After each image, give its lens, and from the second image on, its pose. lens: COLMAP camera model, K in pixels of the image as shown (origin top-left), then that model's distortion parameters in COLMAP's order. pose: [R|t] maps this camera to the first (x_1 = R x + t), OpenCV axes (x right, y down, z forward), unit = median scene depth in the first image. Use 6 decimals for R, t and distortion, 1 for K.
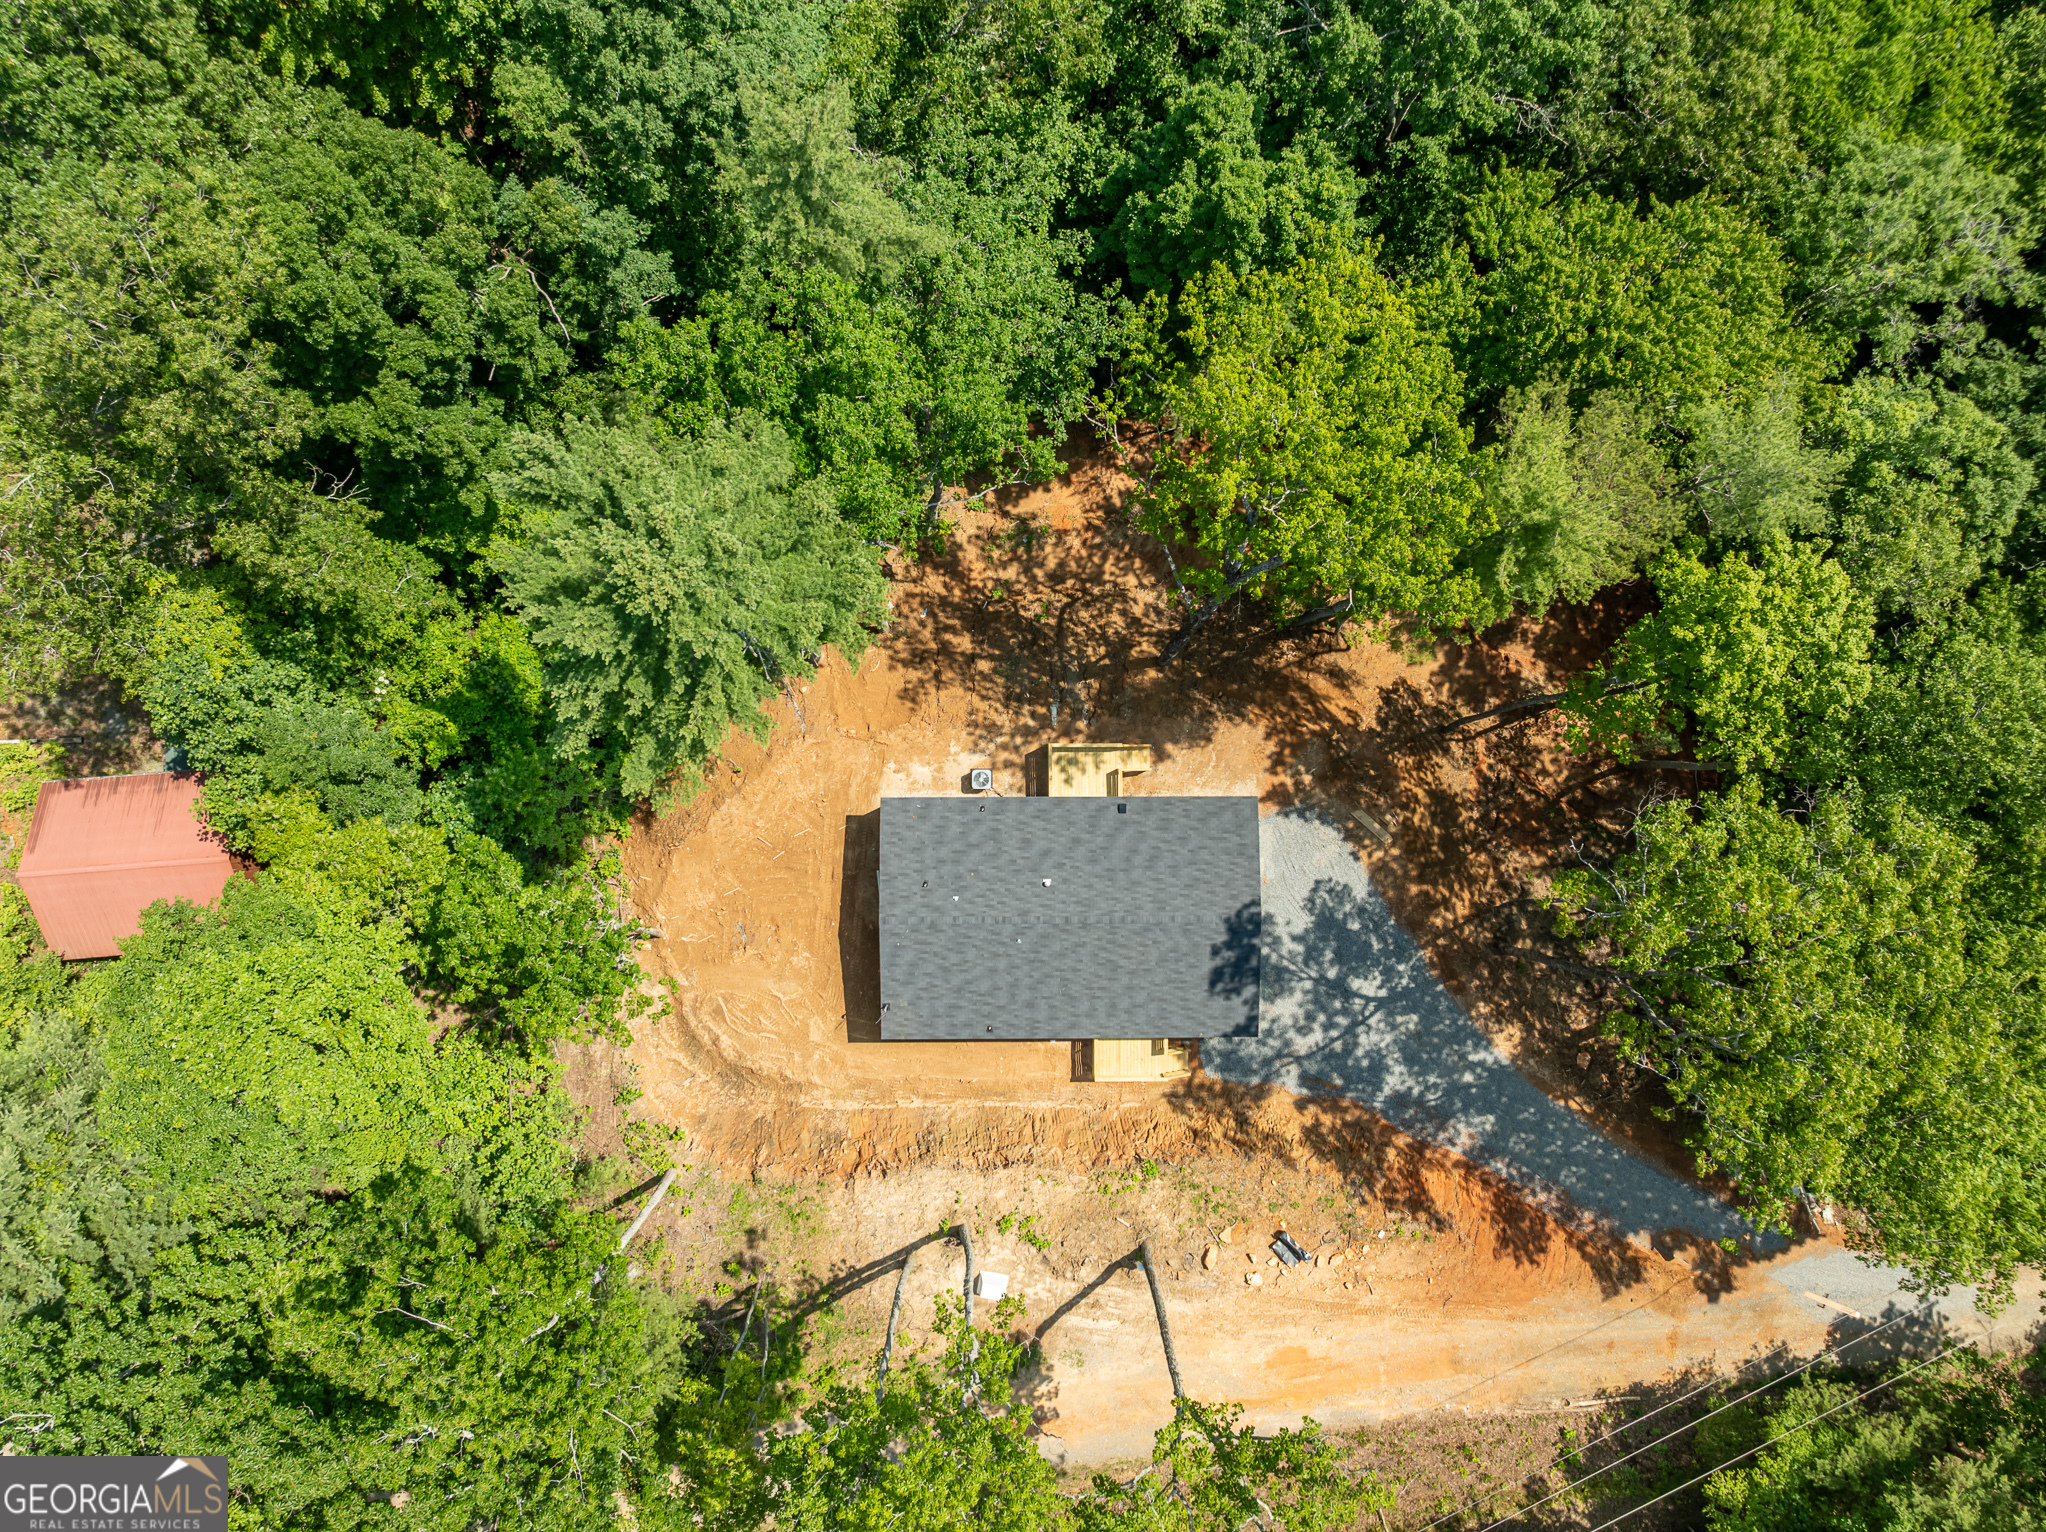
lens RADIAL K [[1445.0, 0, 1023.0], [0, 1445.0, 766.0], [0, 0, 1]] dist [-0.031700, -0.003247]
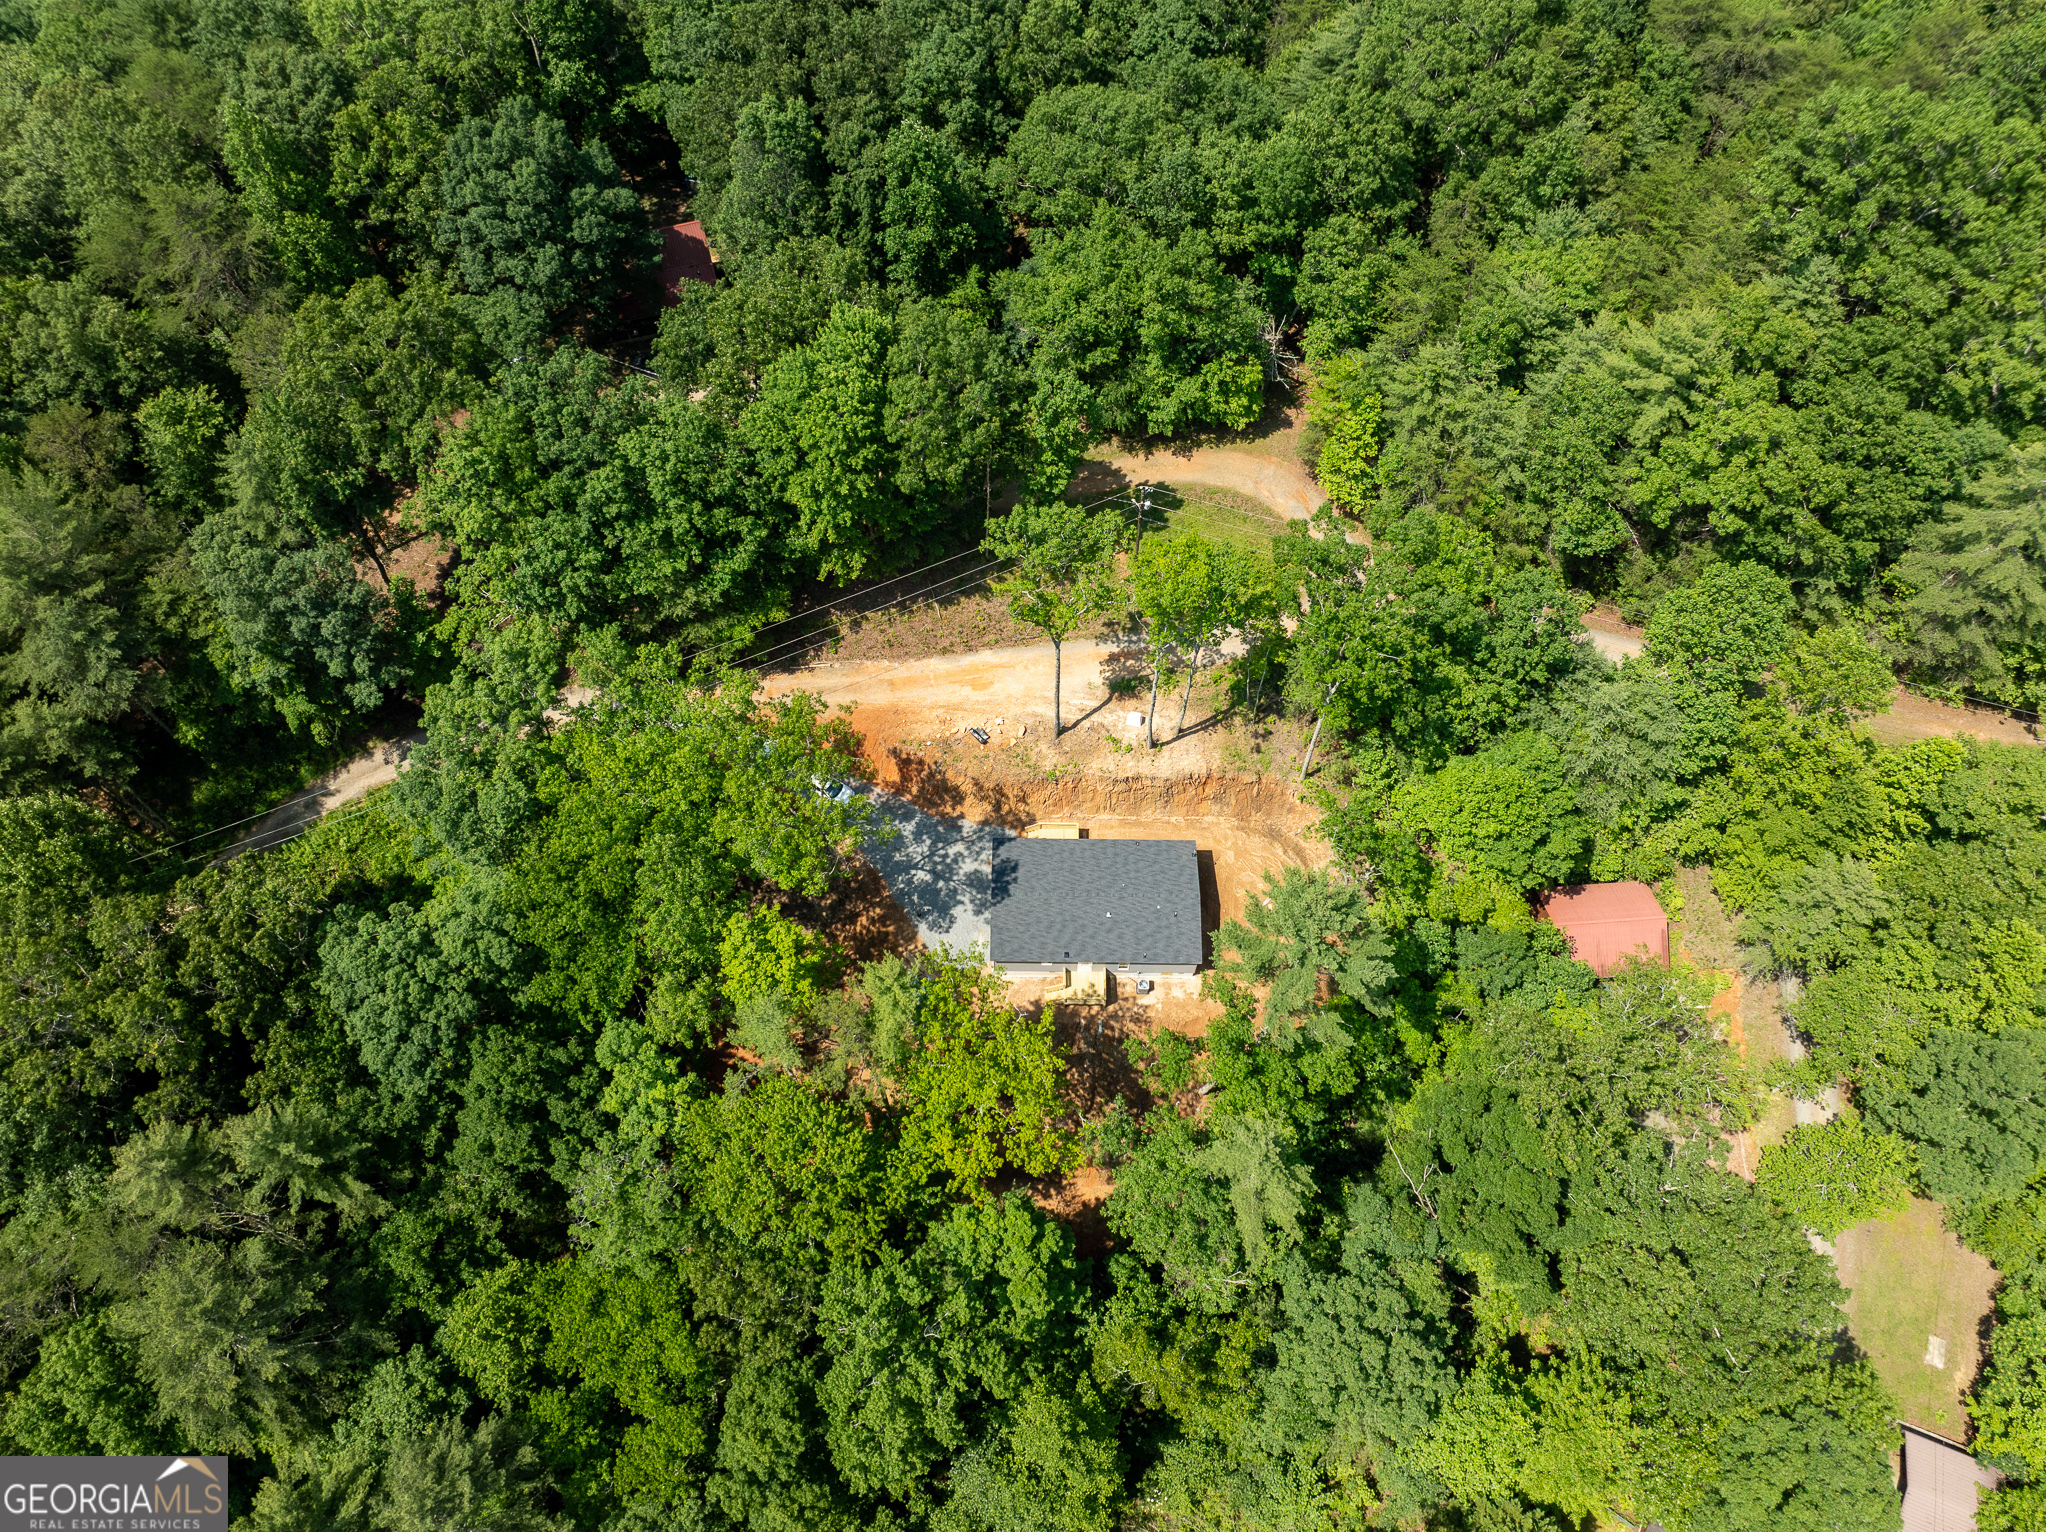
lens RADIAL K [[1445.0, 0, 1023.0], [0, 1445.0, 766.0], [0, 0, 1]] dist [-0.031700, -0.003247]
pose [[-0.999576, -0.022196, -0.018830, 0.153865], [0.010491, -0.878164, 0.478245, -0.589544], [-0.027151, 0.477845, 0.878025, -0.643232]]
